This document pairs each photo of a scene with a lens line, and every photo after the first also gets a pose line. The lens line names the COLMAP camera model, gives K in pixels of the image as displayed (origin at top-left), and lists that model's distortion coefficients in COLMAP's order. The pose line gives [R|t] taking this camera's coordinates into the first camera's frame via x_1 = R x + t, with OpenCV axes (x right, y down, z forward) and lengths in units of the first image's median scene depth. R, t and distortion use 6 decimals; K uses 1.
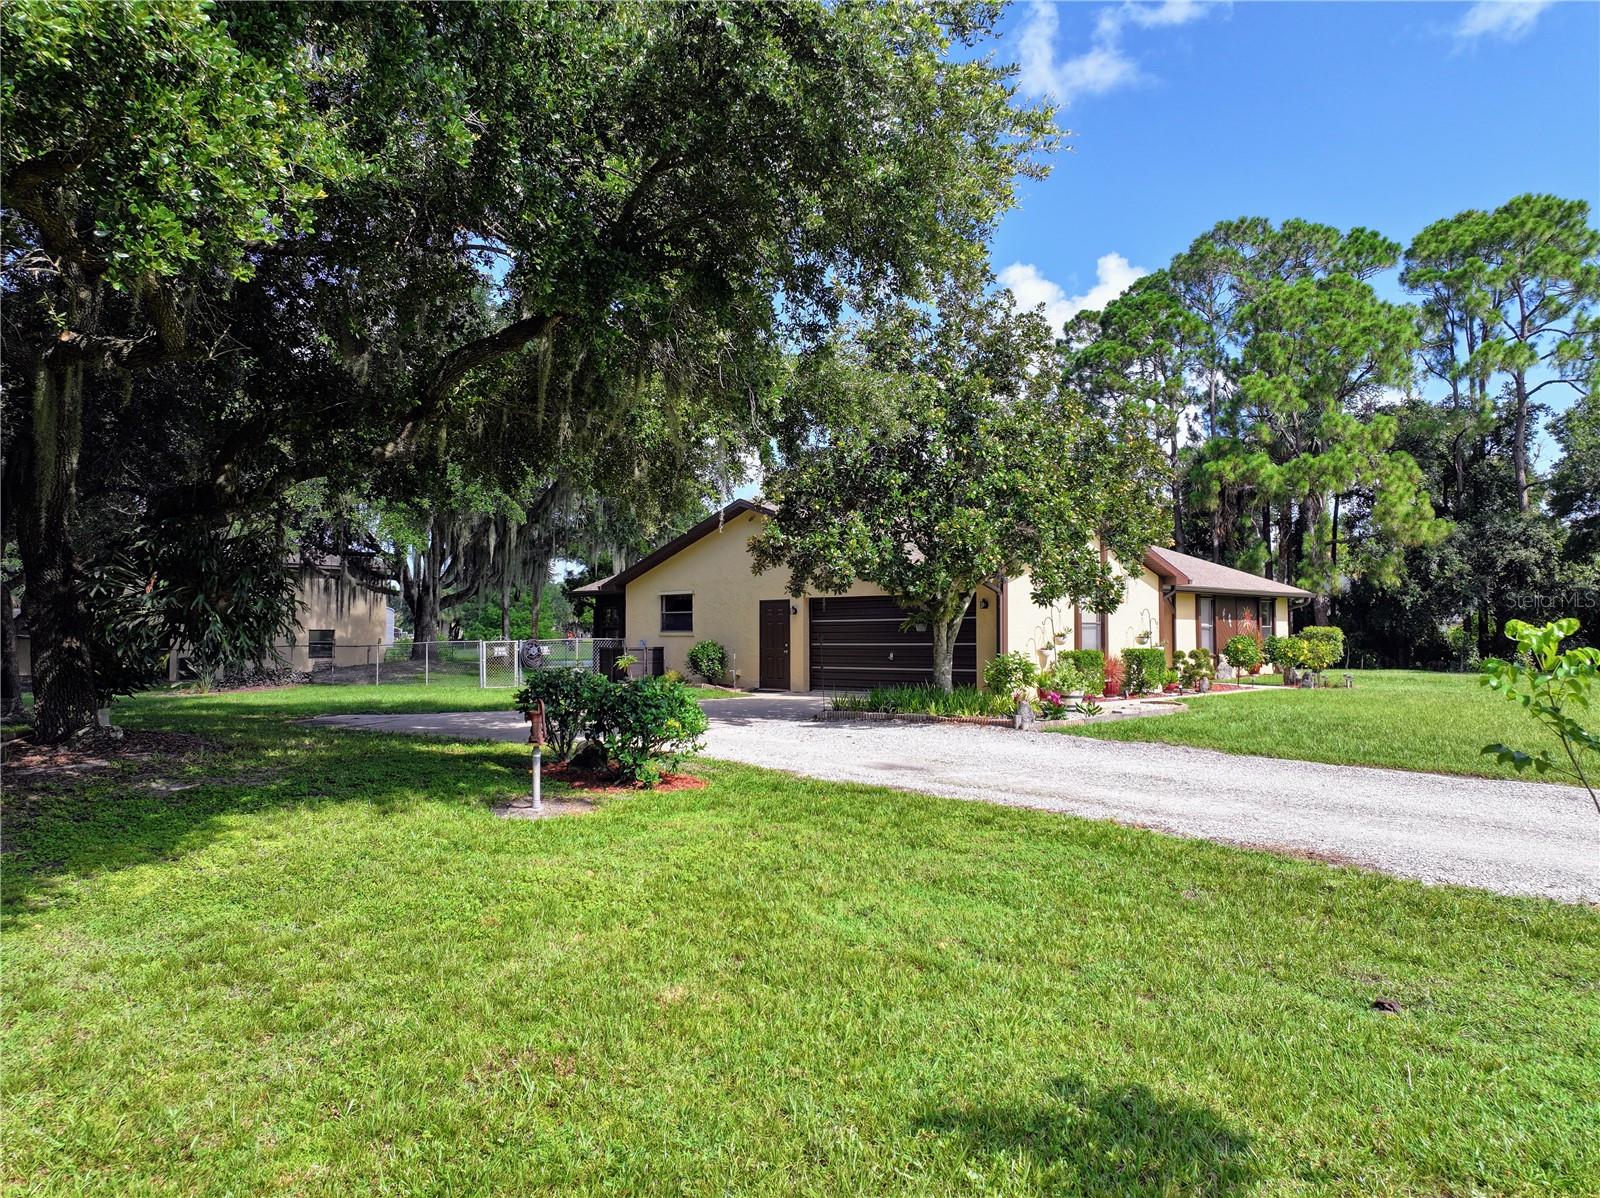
lens RADIAL K [[1108.0, 0, 800.0], [0, 1108.0, 599.0], [0, 0, 1]] dist [0.002146, 0.000729]
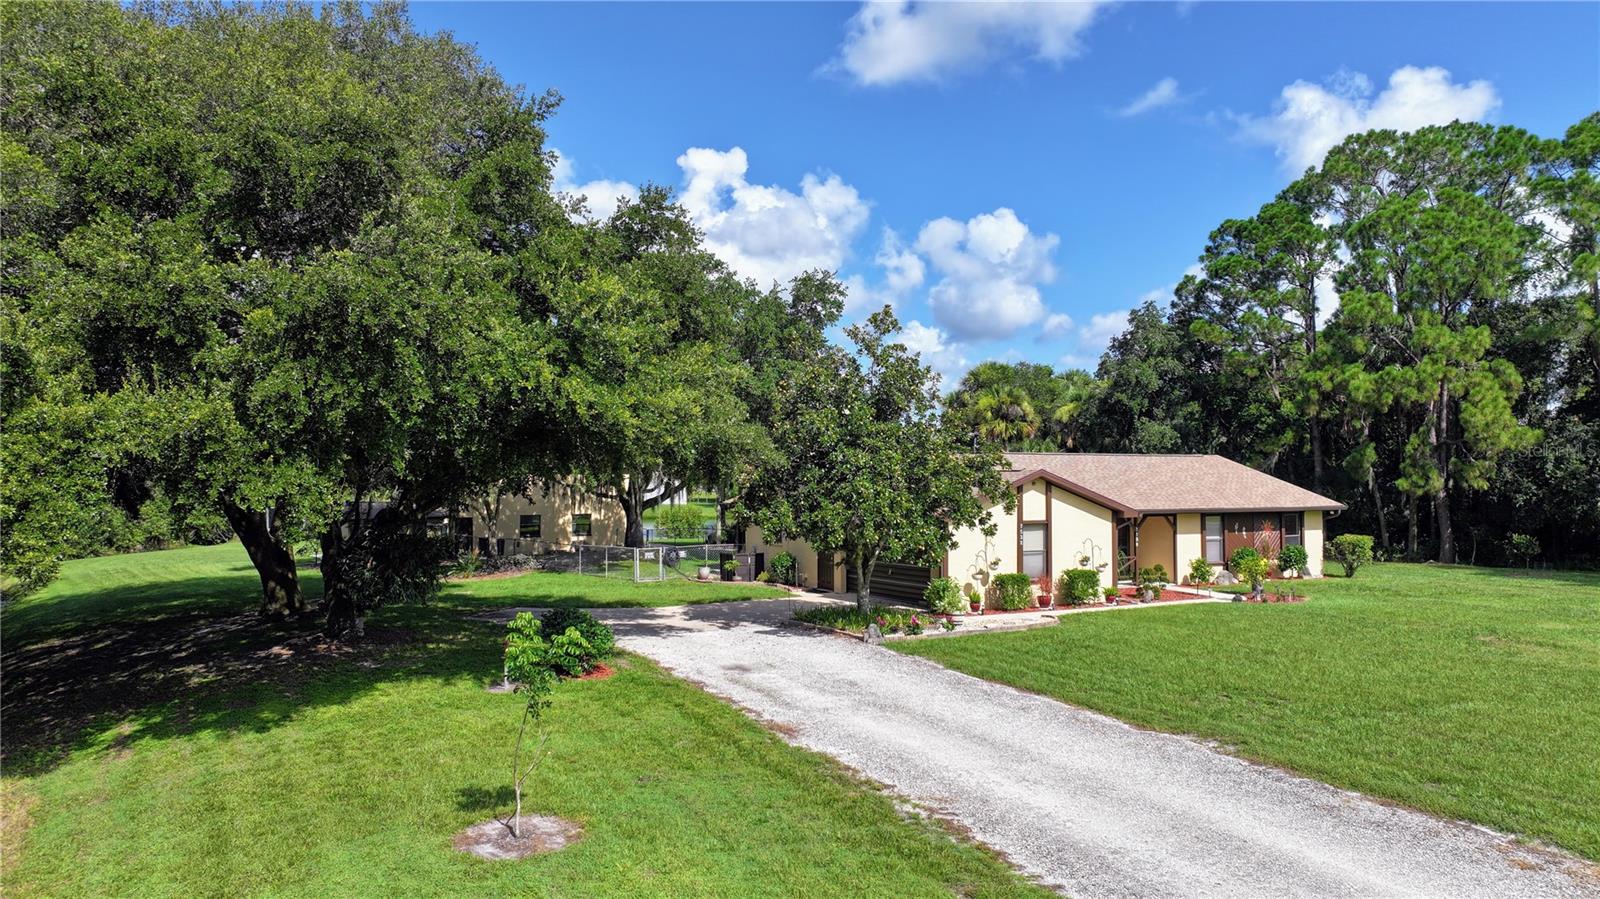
lens RADIAL K [[1096.3, 0, 800.0], [0, 1096.3, 449.5], [0, 0, 1]] dist [-0.003299, 0.000309]
pose [[0.962092, -0.007716, -0.272617, 0.186760], [0.008880, 0.999956, 0.003037, -0.056992], [0.272582, -0.005343, 0.962118, -0.185092]]
